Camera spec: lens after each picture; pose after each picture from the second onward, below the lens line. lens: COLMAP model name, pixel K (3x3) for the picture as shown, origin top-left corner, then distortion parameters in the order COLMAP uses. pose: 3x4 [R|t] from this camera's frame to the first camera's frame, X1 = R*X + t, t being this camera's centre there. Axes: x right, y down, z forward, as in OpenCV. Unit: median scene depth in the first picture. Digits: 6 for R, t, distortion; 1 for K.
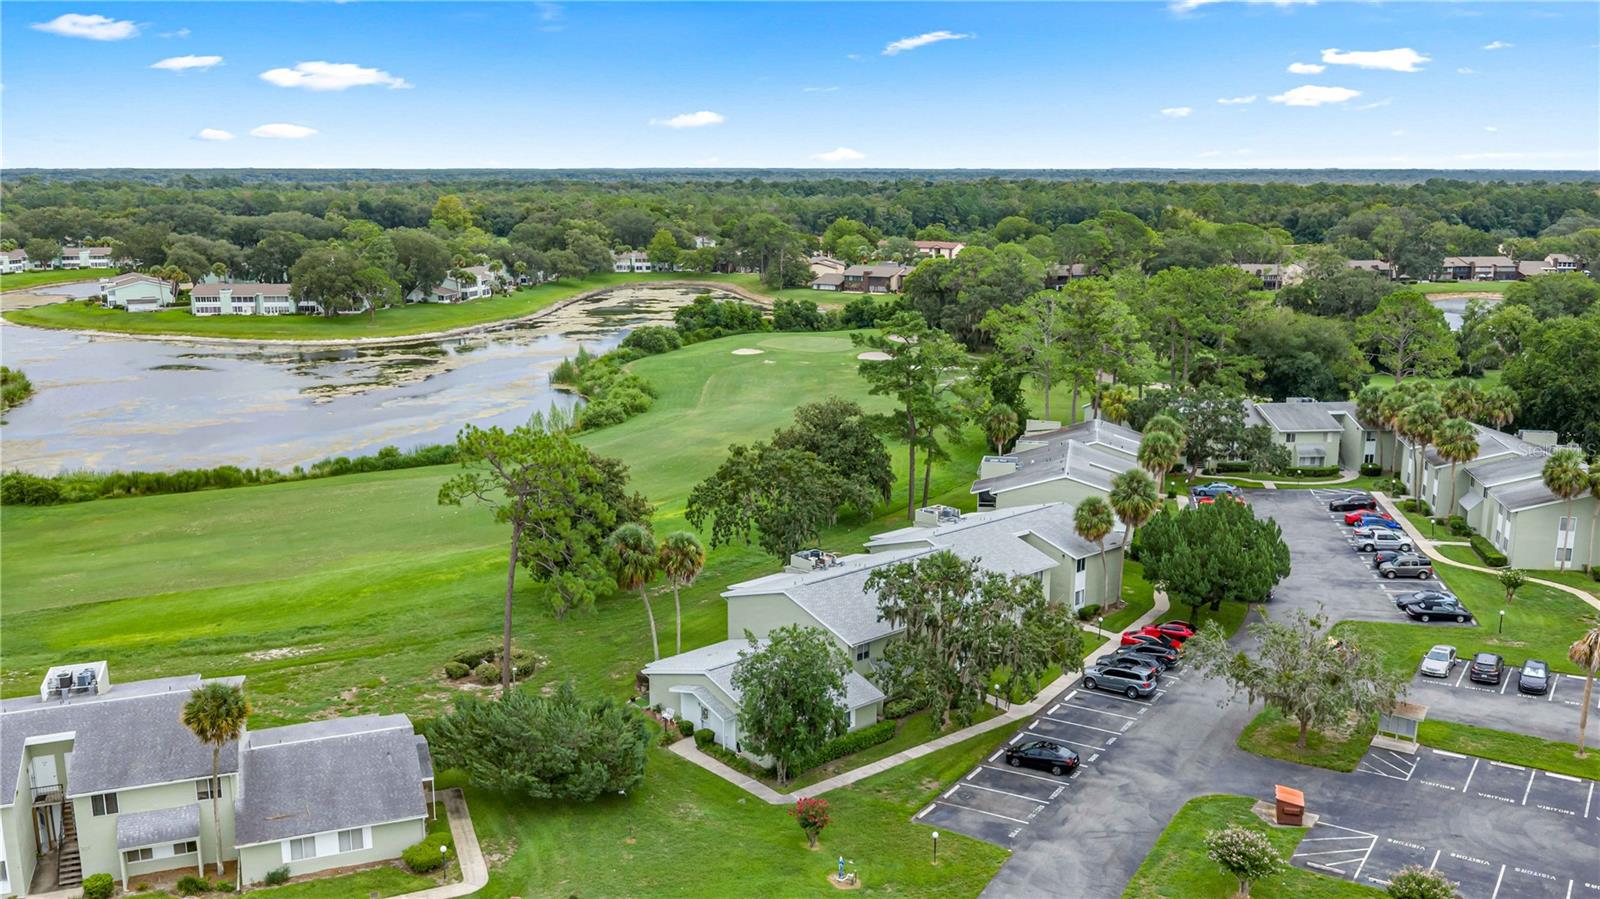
lens RADIAL K [[1293.8, 0, 793.0], [0, 1293.8, 446.4], [0, 0, 1]] dist [0.024728, -0.055266]
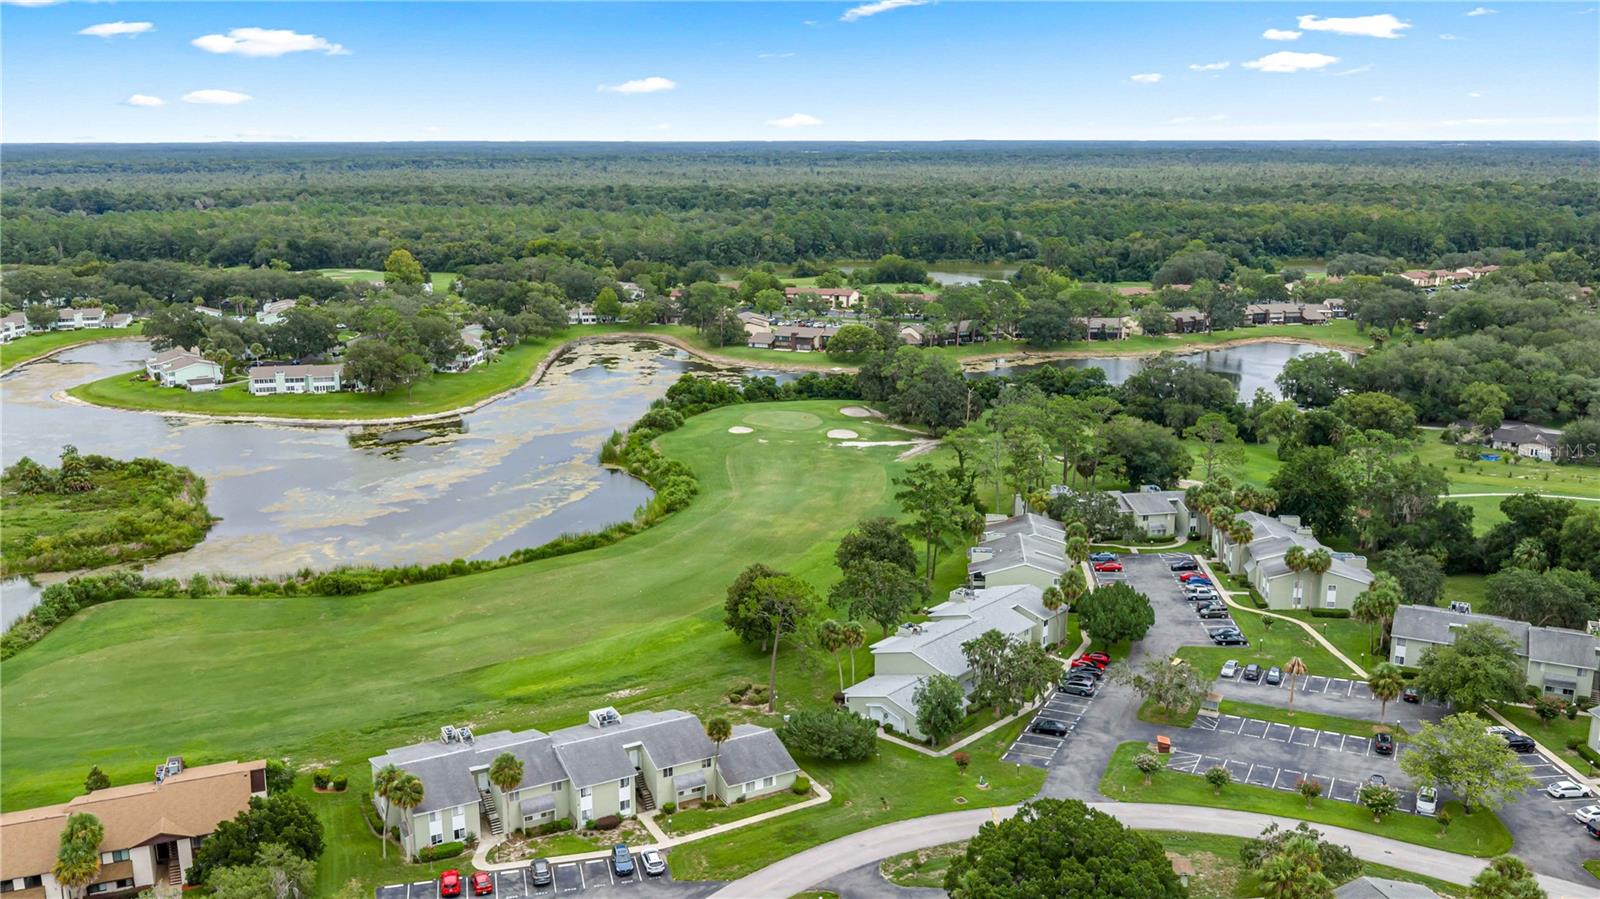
lens RADIAL K [[1293.8, 0, 779.5], [0, 1293.8, 431.4], [0, 0, 1]] dist [0.024728, -0.055266]
pose [[0.993506, -0.029389, 0.109922, -0.273681], [0.028277, 0.999532, 0.011665, -0.166538], [-0.110214, -0.008481, 0.993872, -0.620547]]
